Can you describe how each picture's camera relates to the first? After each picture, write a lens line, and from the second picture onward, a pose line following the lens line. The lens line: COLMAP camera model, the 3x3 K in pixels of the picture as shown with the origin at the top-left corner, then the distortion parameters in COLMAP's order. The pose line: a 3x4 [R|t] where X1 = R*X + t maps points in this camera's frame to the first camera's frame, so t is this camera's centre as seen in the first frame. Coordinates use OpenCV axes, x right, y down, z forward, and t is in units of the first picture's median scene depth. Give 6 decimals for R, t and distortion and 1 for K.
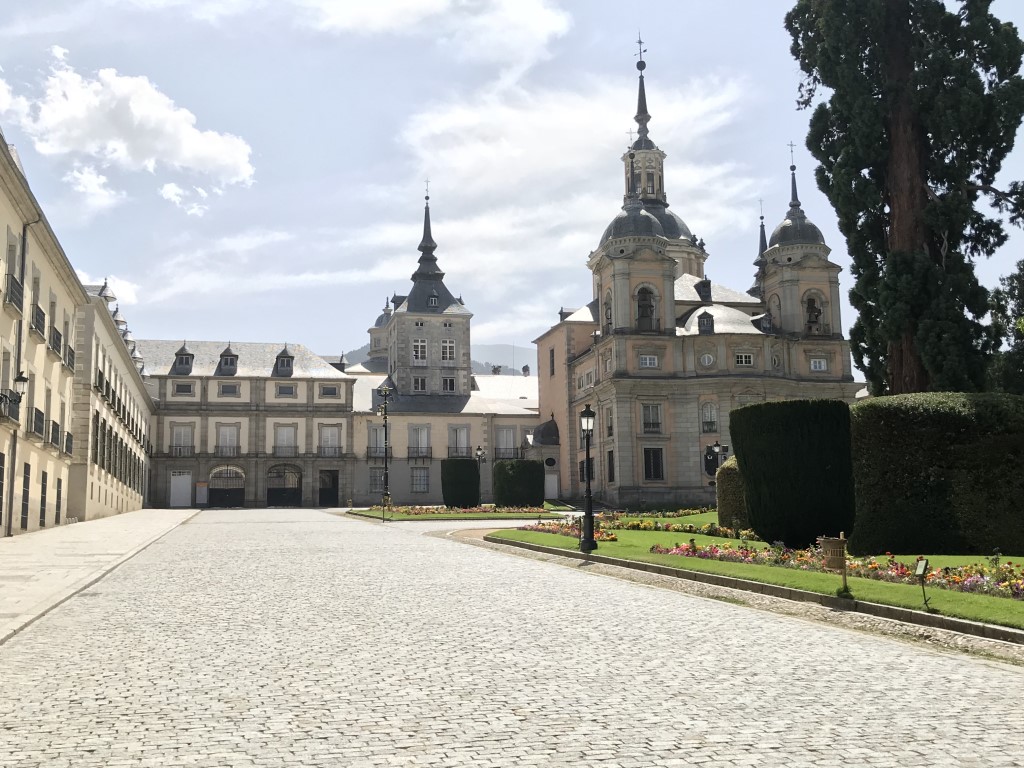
lens RADIAL K [[1136.4, 0, 512.0], [0, 1136.4, 384.0], [0, 0, 1]] dist [0.130927, -0.419778]
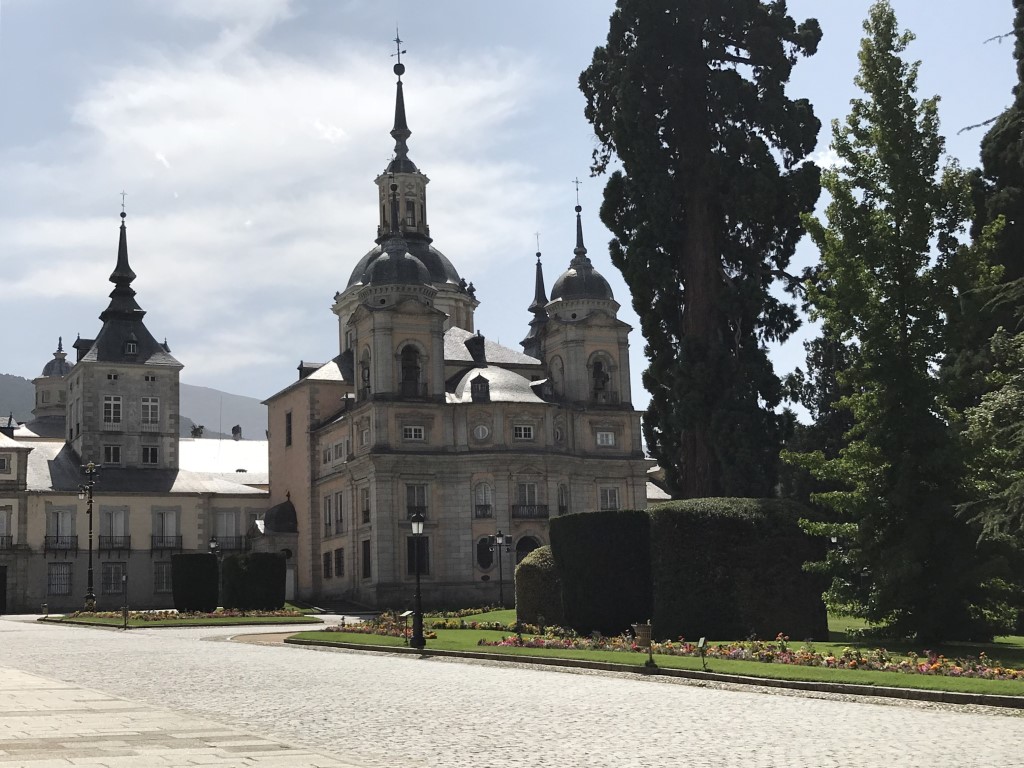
lens RADIAL K [[1555.7, 0, 512.0], [0, 1555.7, 384.0], [0, 0, 1]] dist [0.305832, -1.516815]
pose [[0.978341, 0.018277, 0.206190, -0.045228], [-0.010967, 0.999272, -0.036539, -0.014216], [-0.206707, 0.033487, 0.977830, -0.138915]]
